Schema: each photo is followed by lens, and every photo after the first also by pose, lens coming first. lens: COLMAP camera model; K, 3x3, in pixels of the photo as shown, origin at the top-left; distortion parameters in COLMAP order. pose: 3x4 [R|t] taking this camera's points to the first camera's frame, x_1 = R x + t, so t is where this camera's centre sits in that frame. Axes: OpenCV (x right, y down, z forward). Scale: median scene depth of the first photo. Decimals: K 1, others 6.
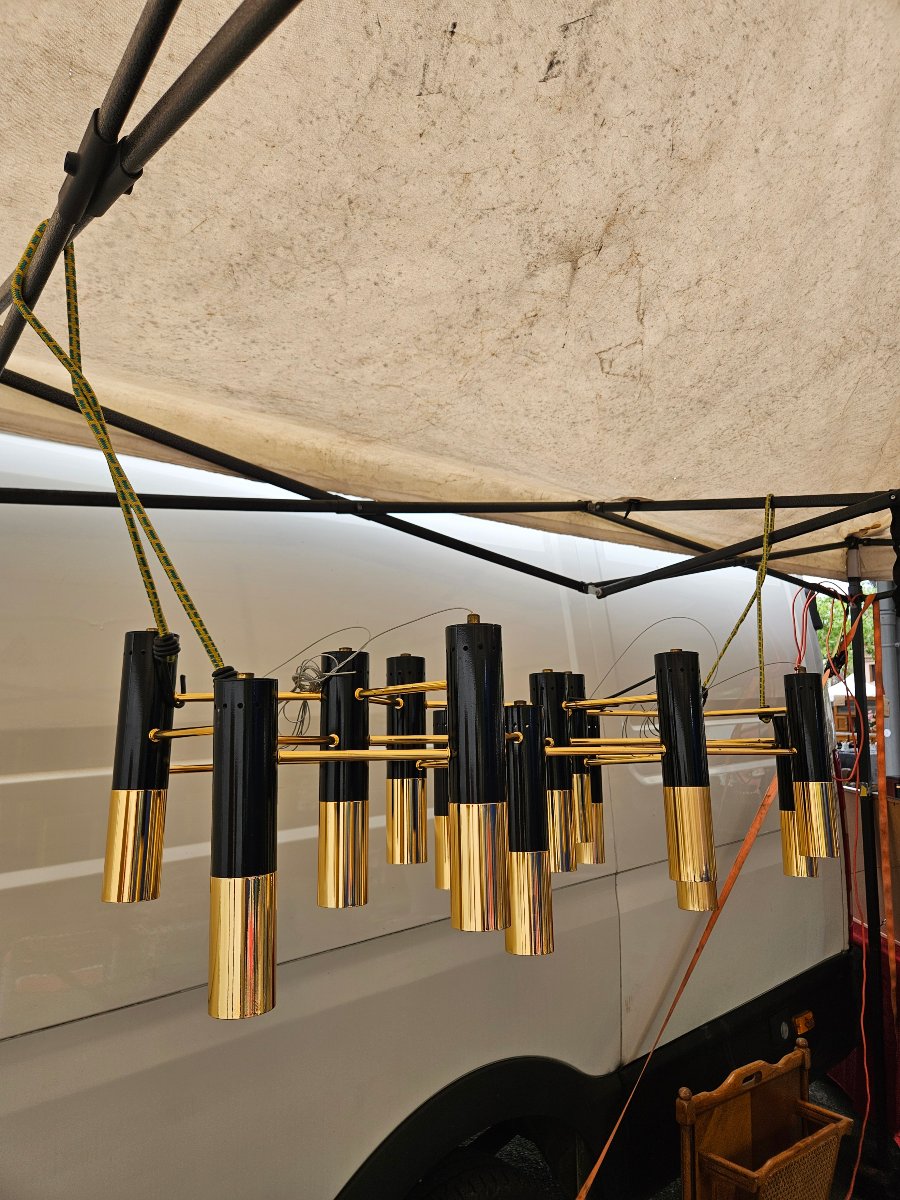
lens RADIAL K [[782.3, 0, 450.0], [0, 782.3, 600.0], [0, 0, 1]] dist [0.047749, -0.047846]
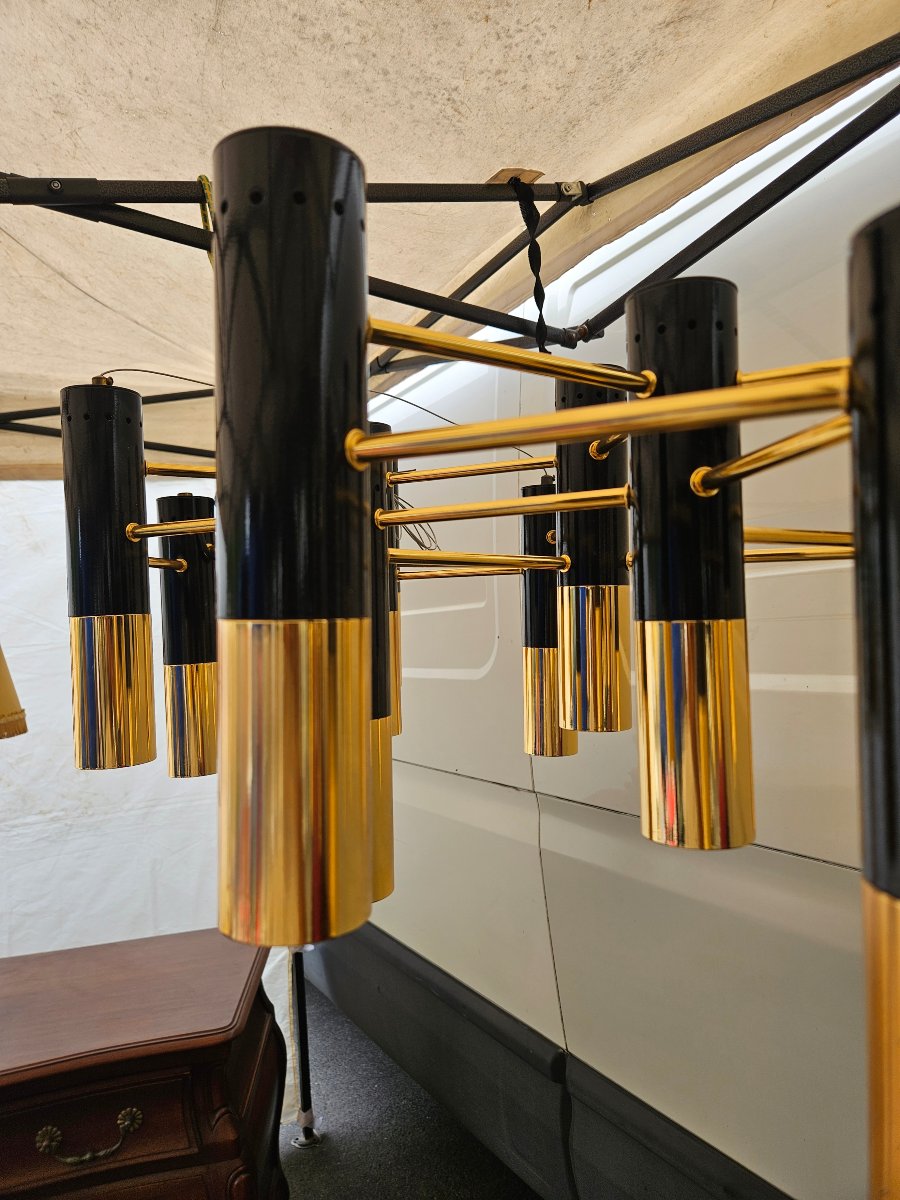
lens RADIAL K [[809.6, 0, 450.0], [0, 809.6, 600.0], [0, 0, 1]] dist [0.059770, -0.053565]
pose [[-0.179636, 0.018171, -0.983565, 0.450205], [0.215657, 0.976236, -0.021351, 0.188000], [0.959804, -0.215948, -0.179286, 0.829291]]
